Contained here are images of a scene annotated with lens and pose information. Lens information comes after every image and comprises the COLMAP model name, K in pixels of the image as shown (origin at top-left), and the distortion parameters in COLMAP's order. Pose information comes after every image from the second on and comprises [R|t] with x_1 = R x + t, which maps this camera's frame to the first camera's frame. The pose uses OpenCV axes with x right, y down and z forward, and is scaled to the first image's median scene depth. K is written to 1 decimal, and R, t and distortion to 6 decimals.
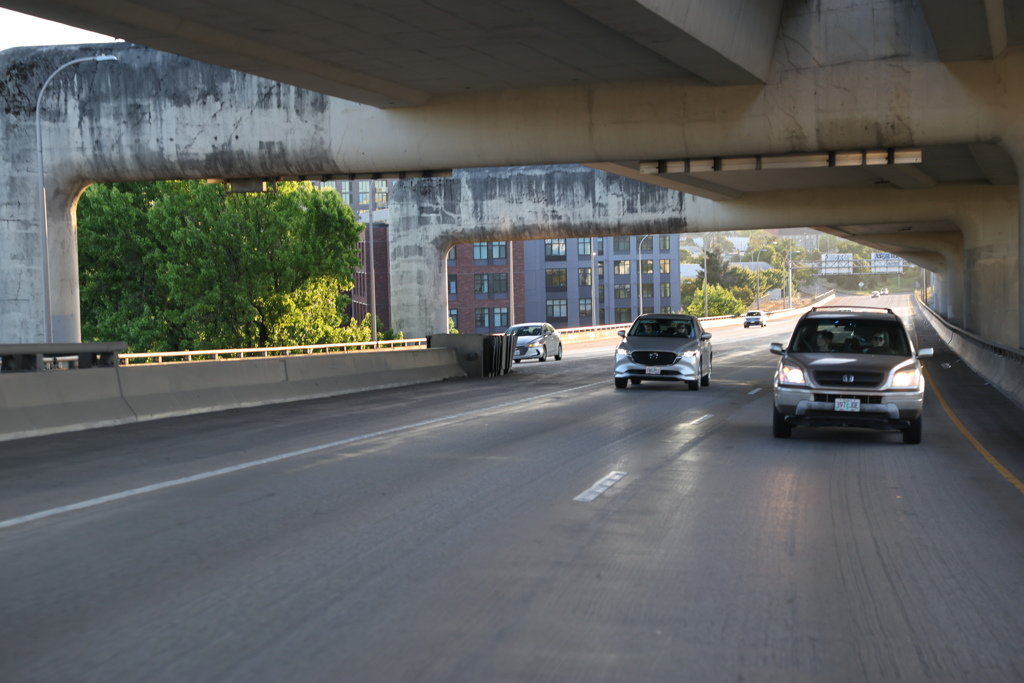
lens RADIAL K [[2509.1, 0, 430.8], [0, 2509.1, 400.2], [0, 0, 1]] dist [0.255162, 0.016040]
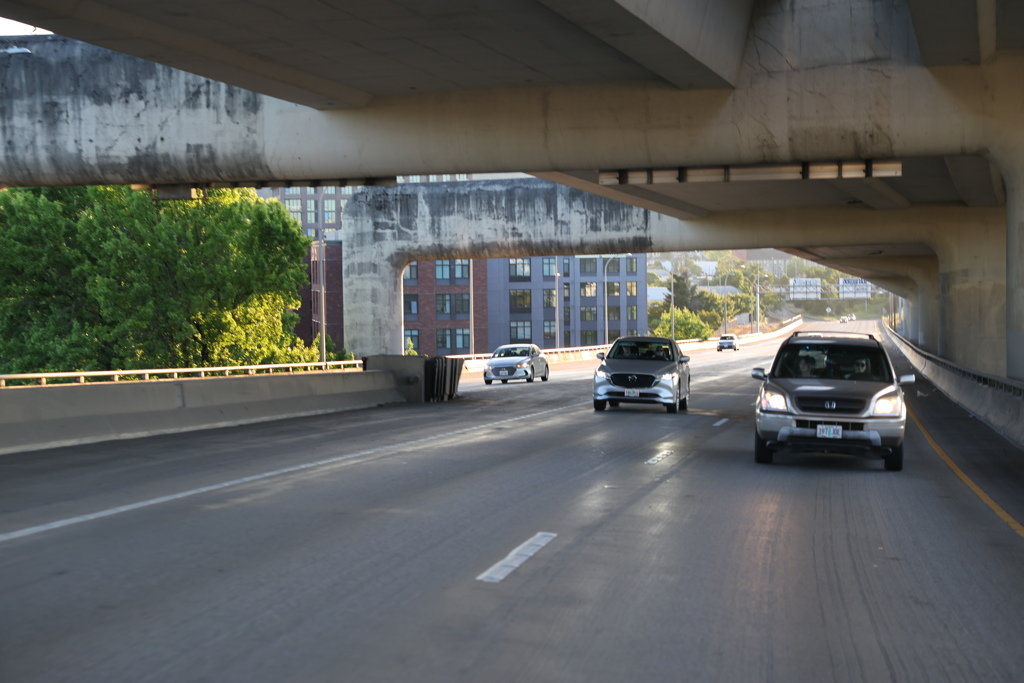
lens RADIAL K [[2386.9, 0, 463.1], [0, 2386.9, 372.0], [0, 0, 1]] dist [0.232678, 0.196722]
pose [[0.999752, 0.010190, 0.019804, 0.011969], [-0.009805, 0.999764, -0.019405, -0.002538], [-0.019997, 0.019206, 0.999616, 0.090447]]
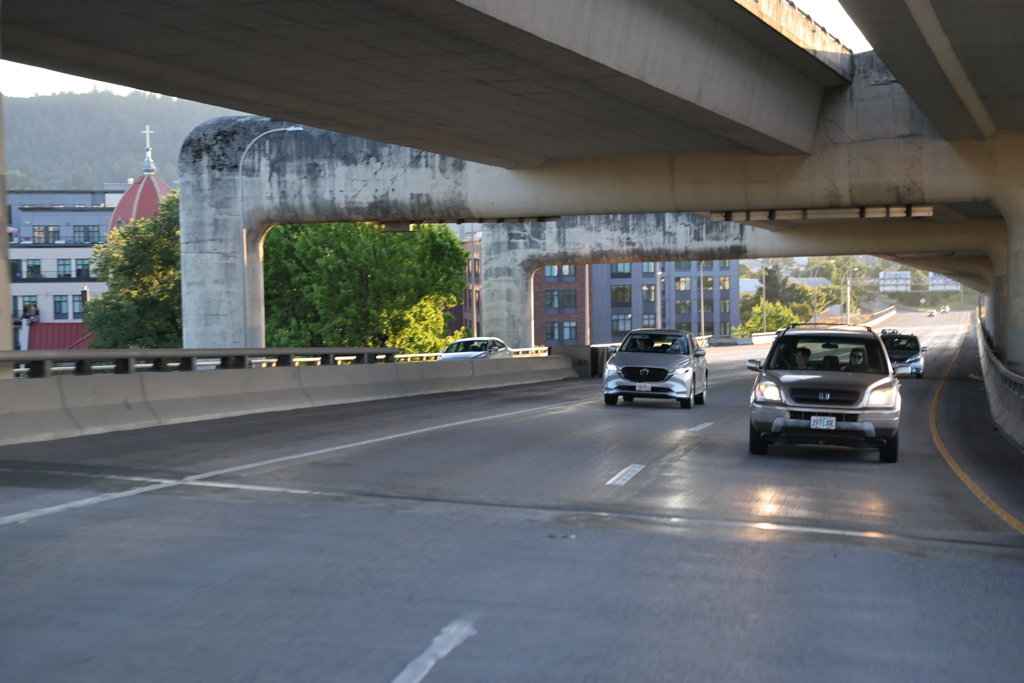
lens RADIAL K [[3250.8, 0, 363.8], [0, 3250.8, 339.5], [0, 0, 1]] dist [0.666906, -3.709011]
pose [[0.999844, 0.010853, -0.013935, -0.049847], [-0.011245, 0.999533, -0.028398, 0.013763], [0.013620, 0.028550, 0.999500, -0.477904]]
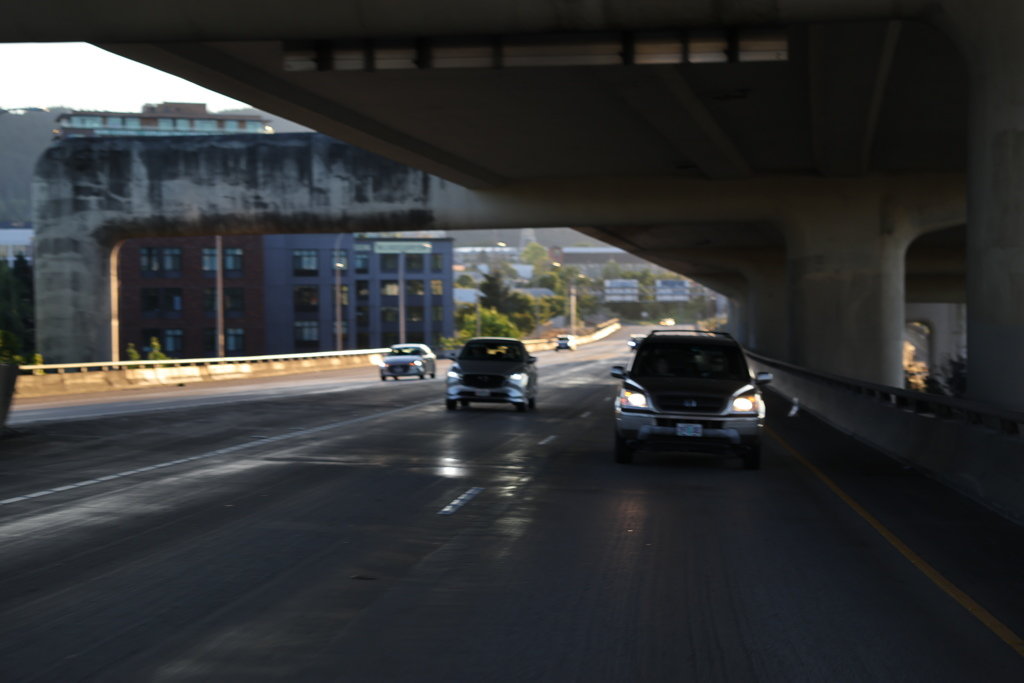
lens RADIAL K [[1909.6, 0, 523.9], [0, 1909.6, 386.9], [0, 0, 1]] dist [0.220445, 0.045915]
pose [[0.993661, 0.012565, 0.111710, 0.064874], [-0.011224, 0.999857, -0.012626, -0.012261], [-0.111853, 0.011292, 0.993661, 0.423631]]
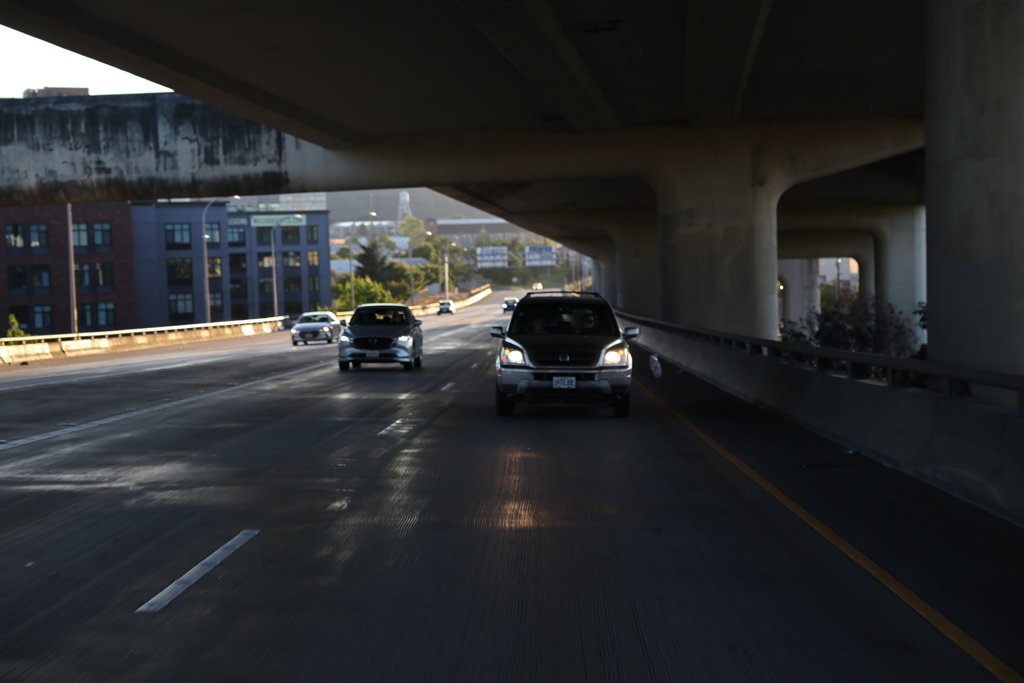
lens RADIAL K [[1637.5, 0, 506.6], [0, 1637.5, 328.0], [0, 0, 1]] dist [0.195373, -0.043973]
pose [[0.985752, -0.015402, 0.167499, 0.083310], [0.019727, 0.999513, -0.024189, -0.015014], [-0.167045, 0.027148, 0.985575, 0.524472]]
